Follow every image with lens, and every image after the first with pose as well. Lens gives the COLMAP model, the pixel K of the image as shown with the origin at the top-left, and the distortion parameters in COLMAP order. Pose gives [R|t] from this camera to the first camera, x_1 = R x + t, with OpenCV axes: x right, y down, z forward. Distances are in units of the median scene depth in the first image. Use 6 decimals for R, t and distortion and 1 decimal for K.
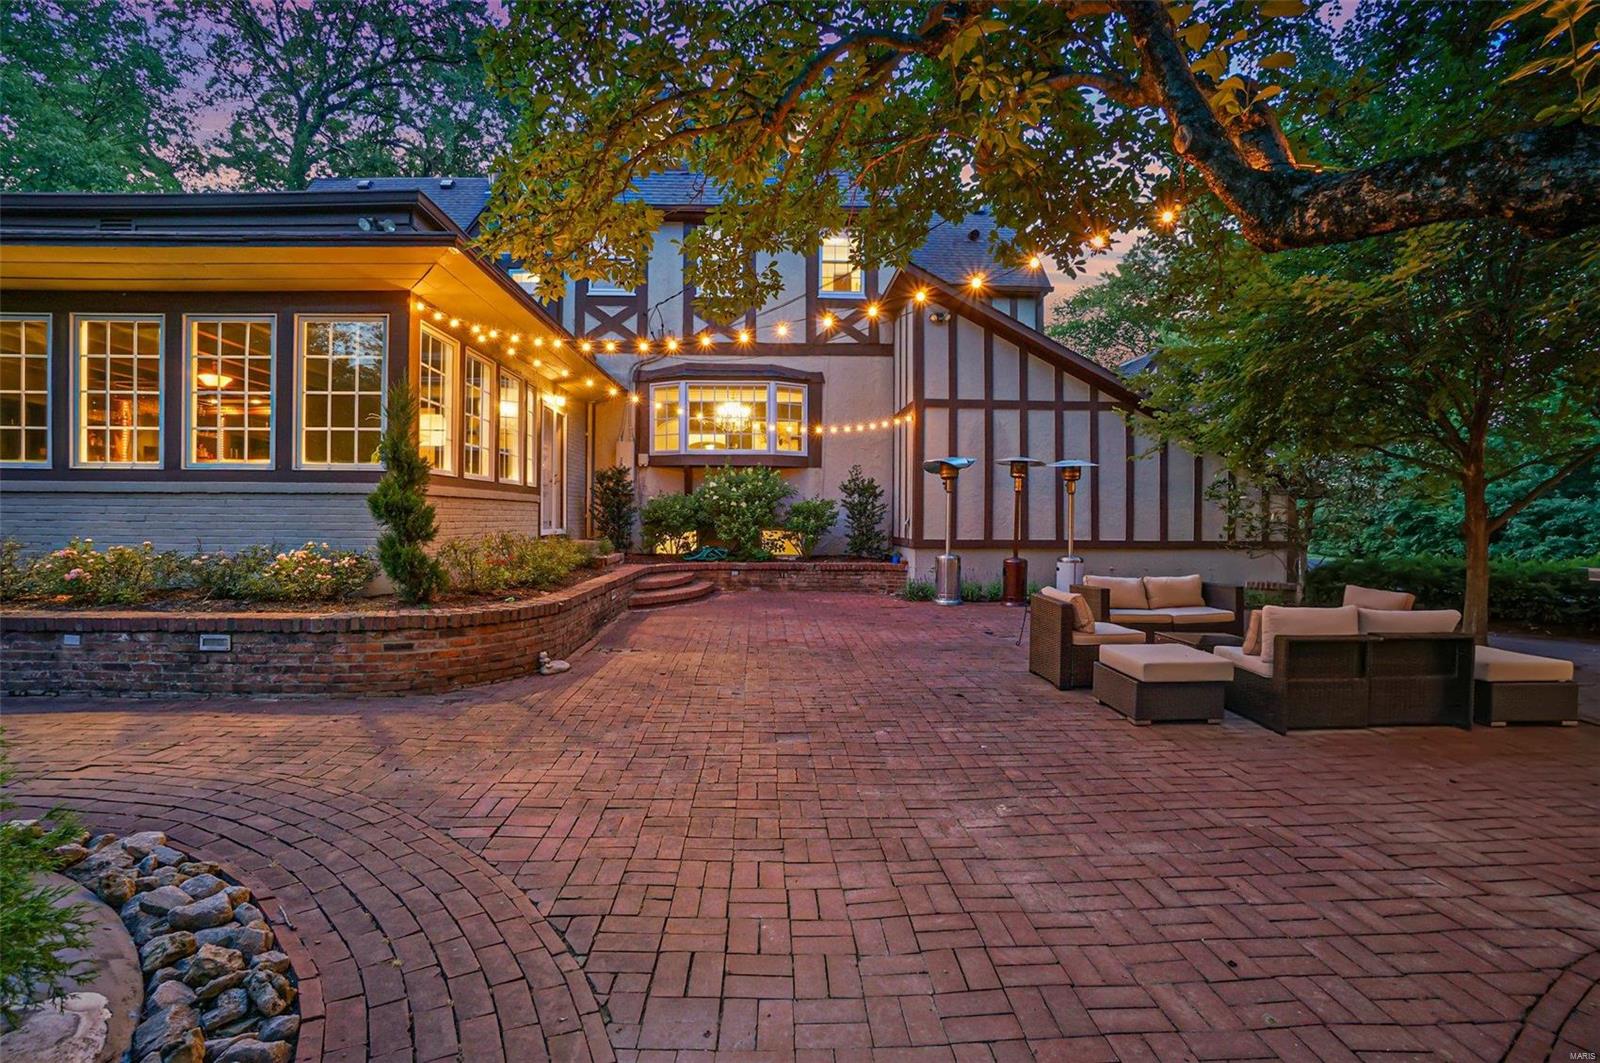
lens RADIAL K [[714.9, 0, 793.7], [0, 714.9, 526.7], [0, 0, 1]] dist [-0.066490, 0.026335]
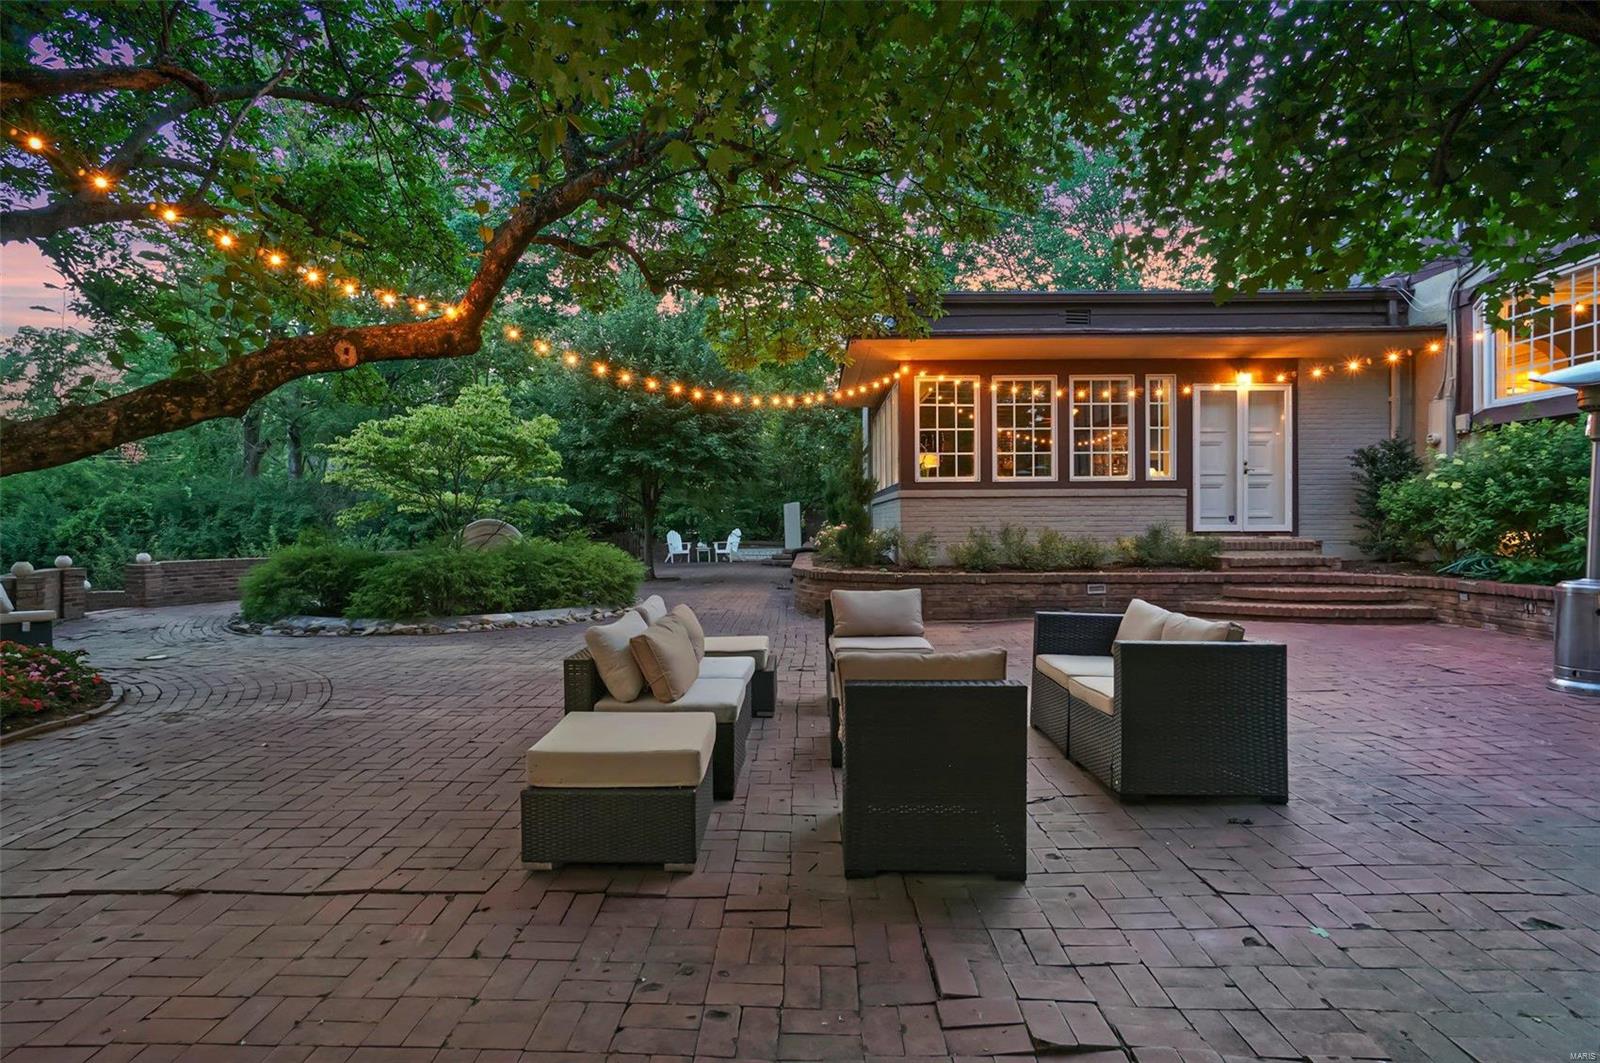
lens RADIAL K [[841.6, 0, 795.6], [0, 841.6, 529.8], [0, 0, 1]] dist [-0.045395, 0.025309]
pose [[-0.042927, 0.003976, -0.999070, 1.468838], [-0.007039, 0.999966, 0.004282, 0.017142], [0.999053, 0.007216, -0.042897, 1.014238]]
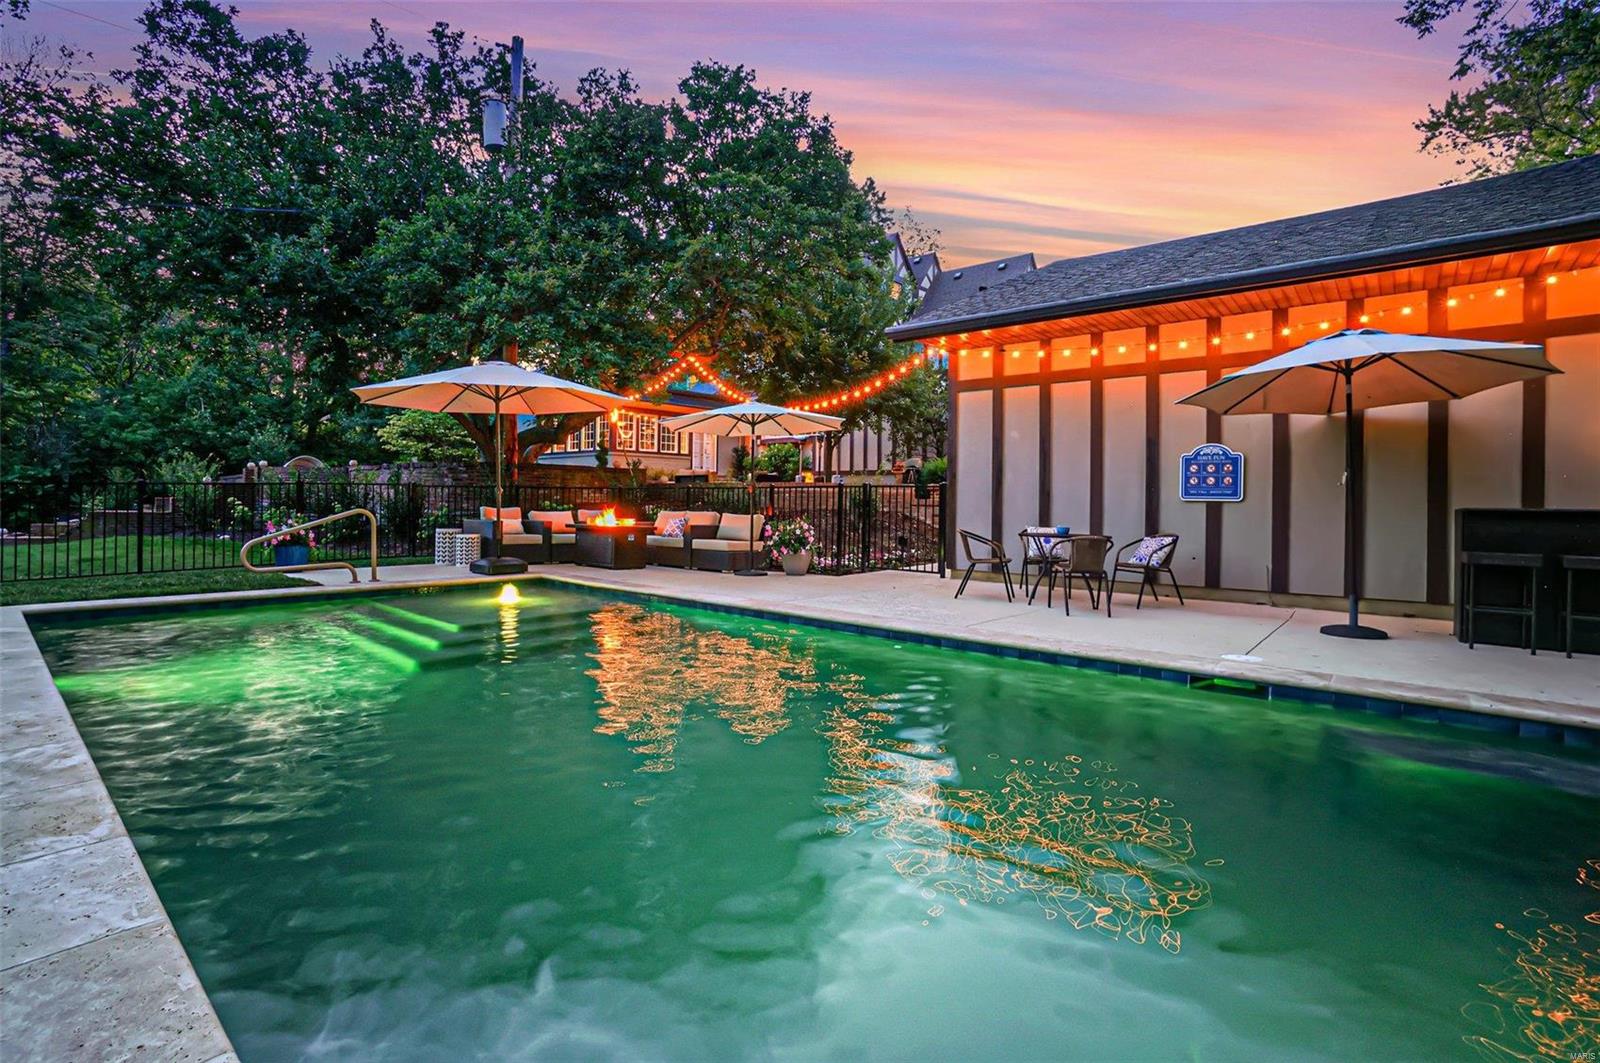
lens RADIAL K [[714.9, 0, 793.7], [0, 714.9, 526.7], [0, 0, 1]] dist [-0.066490, 0.026335]
pose [[0.731849, 0.031288, -0.680748, 3.672004], [-0.018882, 0.999493, 0.025638, 0.297731], [0.681205, -0.005909, 0.732069, -1.590365]]
